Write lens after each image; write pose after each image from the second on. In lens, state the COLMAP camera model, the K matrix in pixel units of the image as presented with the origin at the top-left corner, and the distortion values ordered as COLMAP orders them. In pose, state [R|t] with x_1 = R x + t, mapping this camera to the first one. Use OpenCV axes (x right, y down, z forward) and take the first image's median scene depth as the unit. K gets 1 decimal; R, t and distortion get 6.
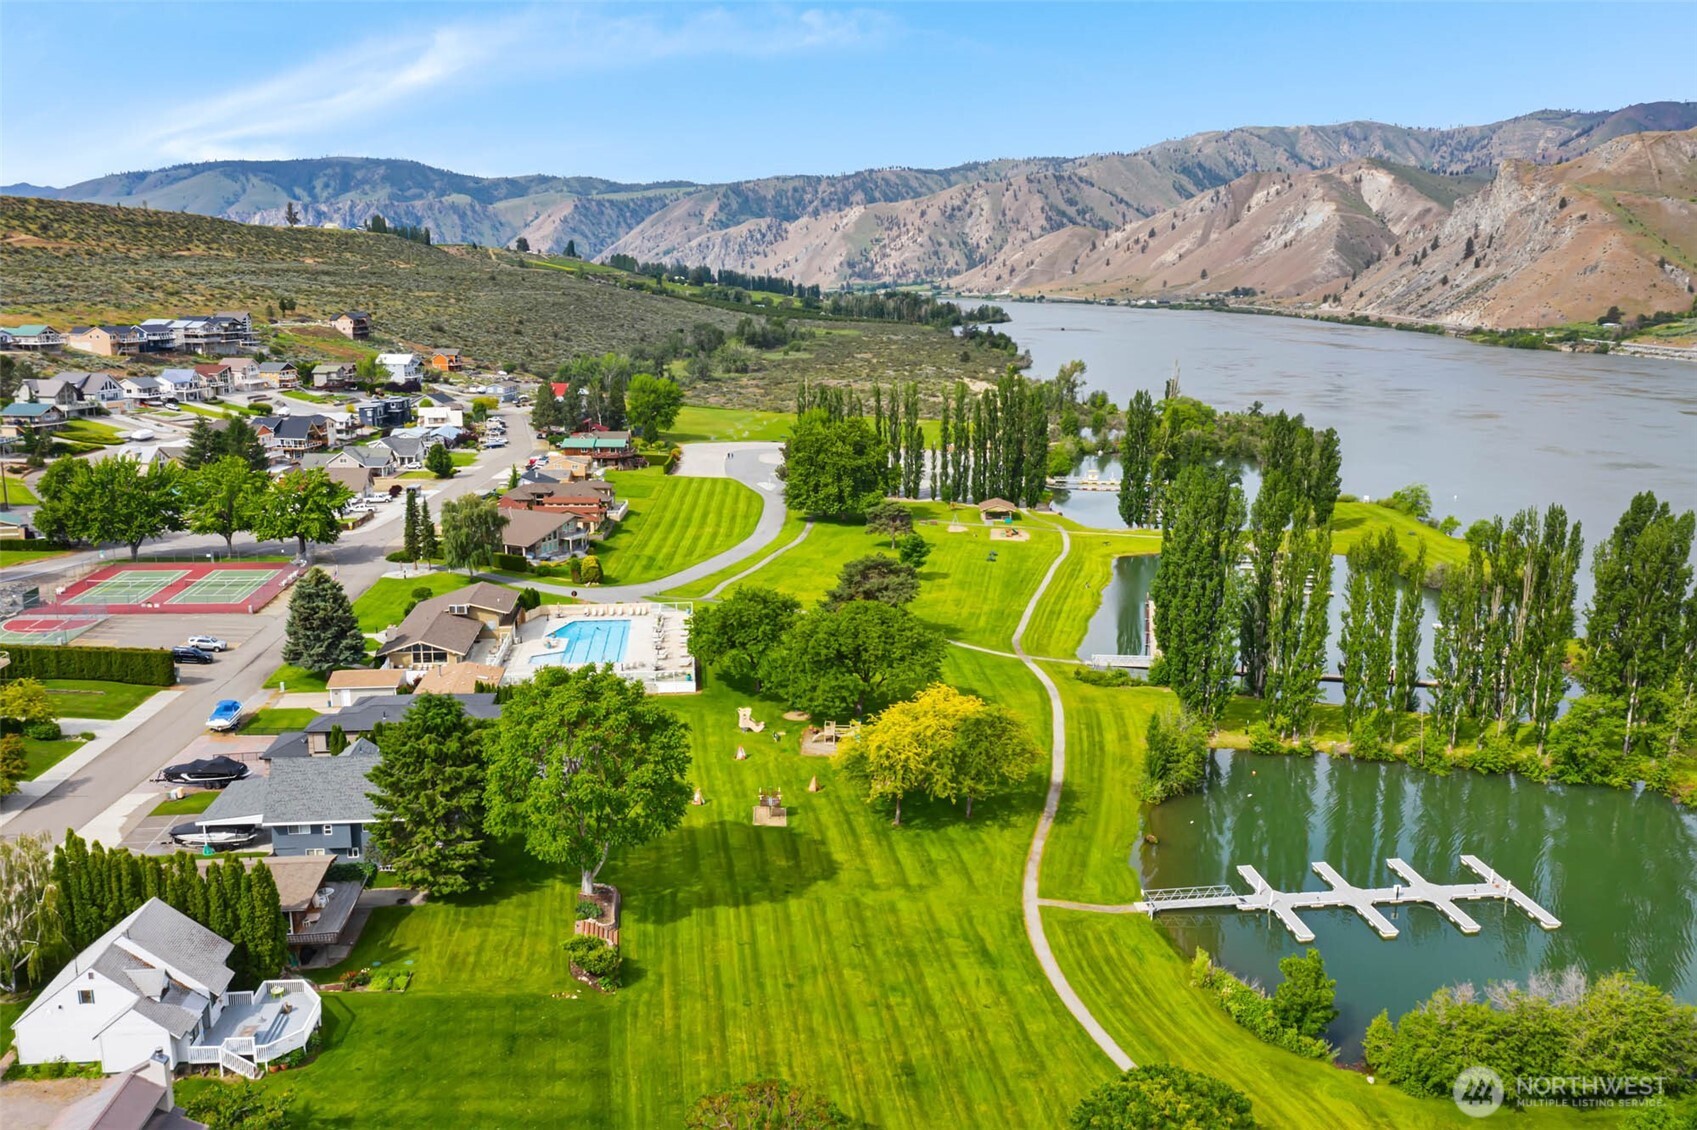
lens RADIAL K [[1320.9, 0, 862.7], [0, 1320.9, 562.9], [0, 0, 1]] dist [-0.013061, -0.006494]
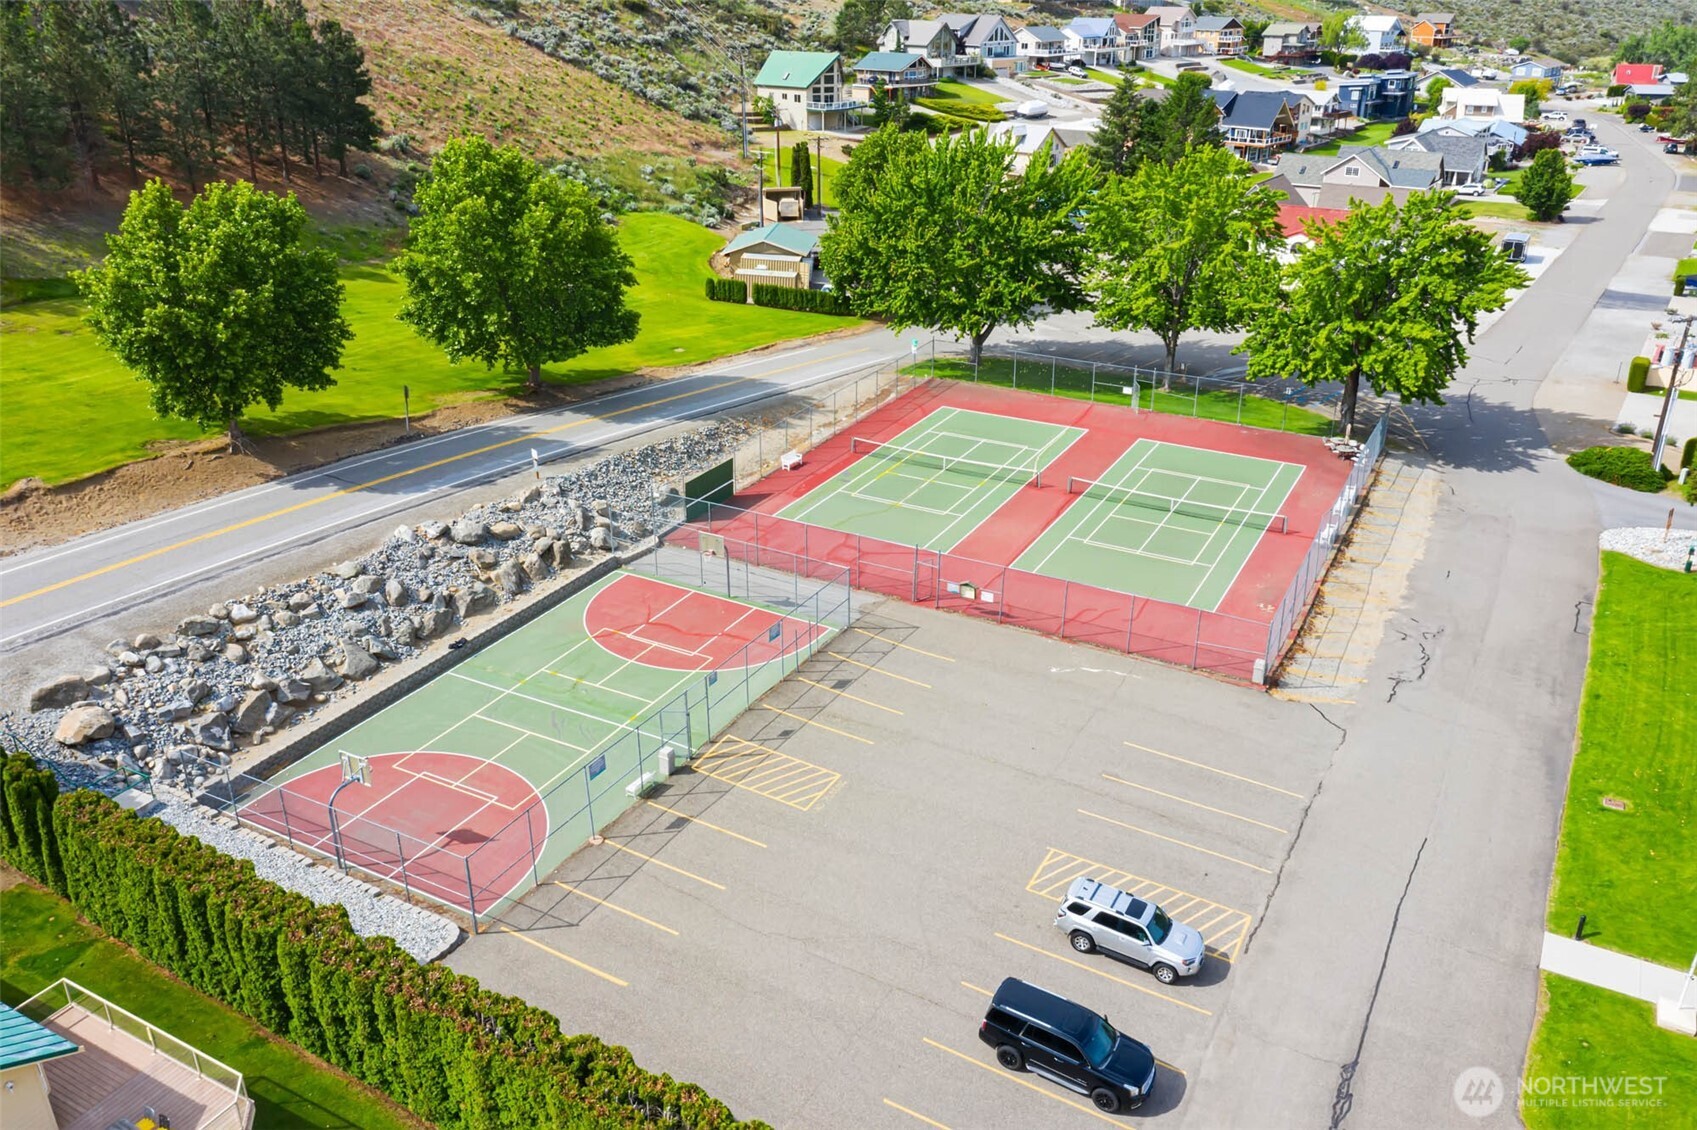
lens RADIAL K [[1320.9, 0, 853.4], [0, 1320.9, 564.0], [0, 0, 1]] dist [-0.013061, -0.006494]
pose [[0.806865, 0.228821, -0.544618, -0.177028], [-0.109230, 0.963826, 0.243123, -0.024100], [0.580549, -0.136679, 0.802672, 0.328760]]
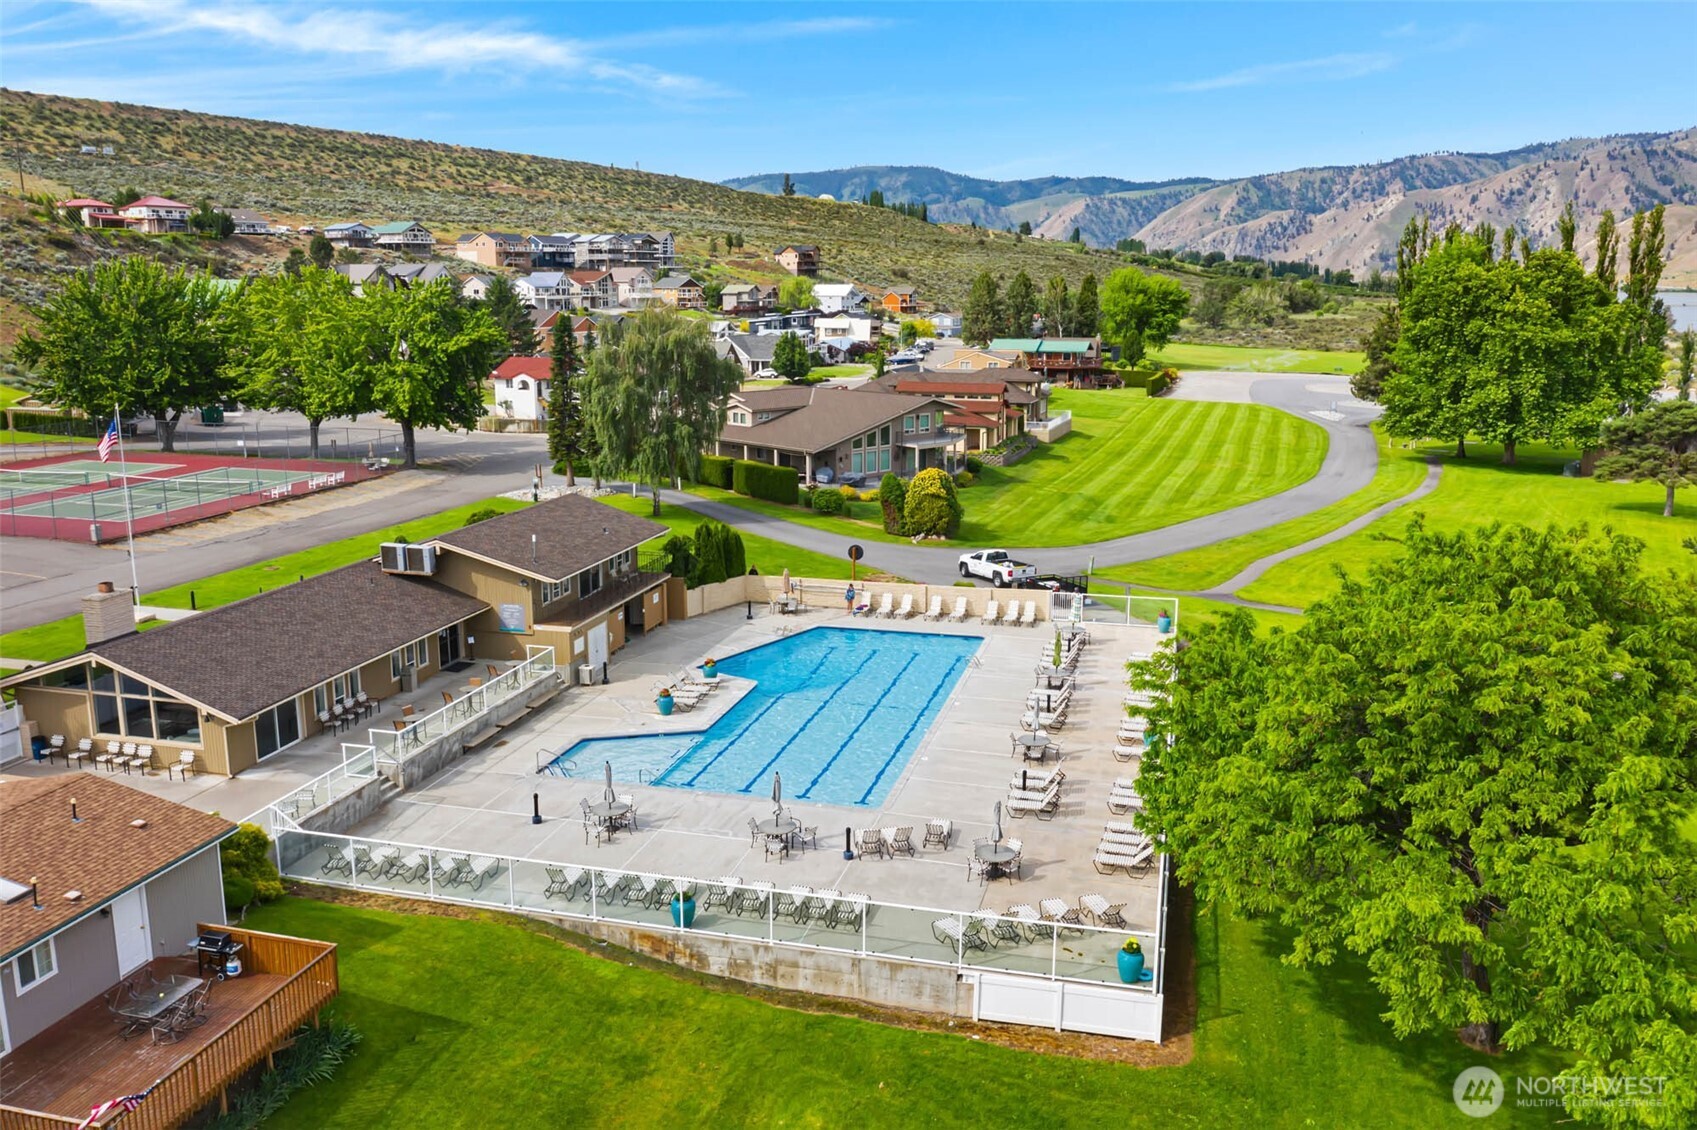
lens RADIAL K [[1320.9, 0, 852.6], [0, 1320.9, 558.3], [0, 0, 1]] dist [-0.013061, -0.006494]
pose [[0.928570, 0.063460, -0.365692, -0.041590], [-0.066766, 0.997762, 0.003614, 0.011793], [0.365103, 0.021060, 0.930729, 0.325939]]
